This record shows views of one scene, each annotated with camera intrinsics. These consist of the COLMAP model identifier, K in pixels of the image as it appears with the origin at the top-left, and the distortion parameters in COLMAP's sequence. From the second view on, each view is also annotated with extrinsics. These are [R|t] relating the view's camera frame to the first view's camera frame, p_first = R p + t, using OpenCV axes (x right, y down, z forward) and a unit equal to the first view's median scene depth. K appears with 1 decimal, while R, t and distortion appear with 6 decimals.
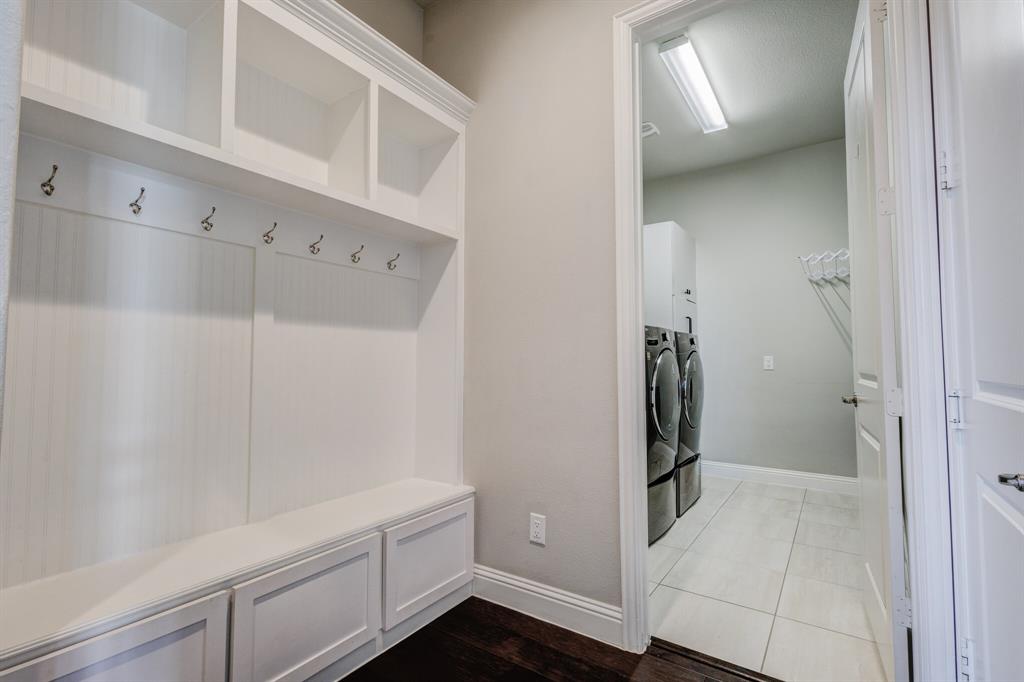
lens RADIAL K [[481.1, 0, 511.2], [0, 481.1, 341.1], [0, 0, 1]] dist [0.006552, -0.000454]
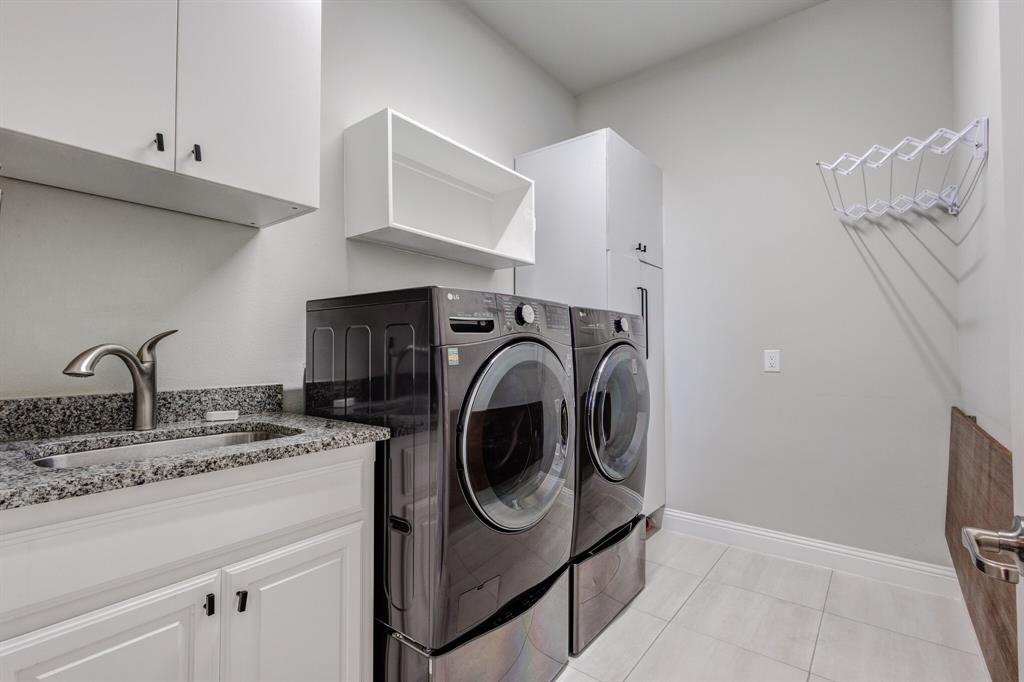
lens RADIAL K [[481.1, 0, 511.3], [0, 481.1, 342.2], [0, 0, 1]] dist [0.006552, -0.000454]
pose [[0.998091, -0.002907, -0.061692, 0.254163], [0.004415, 0.999695, 0.024317, 0.005340], [0.061603, -0.024543, 0.997799, 0.386963]]
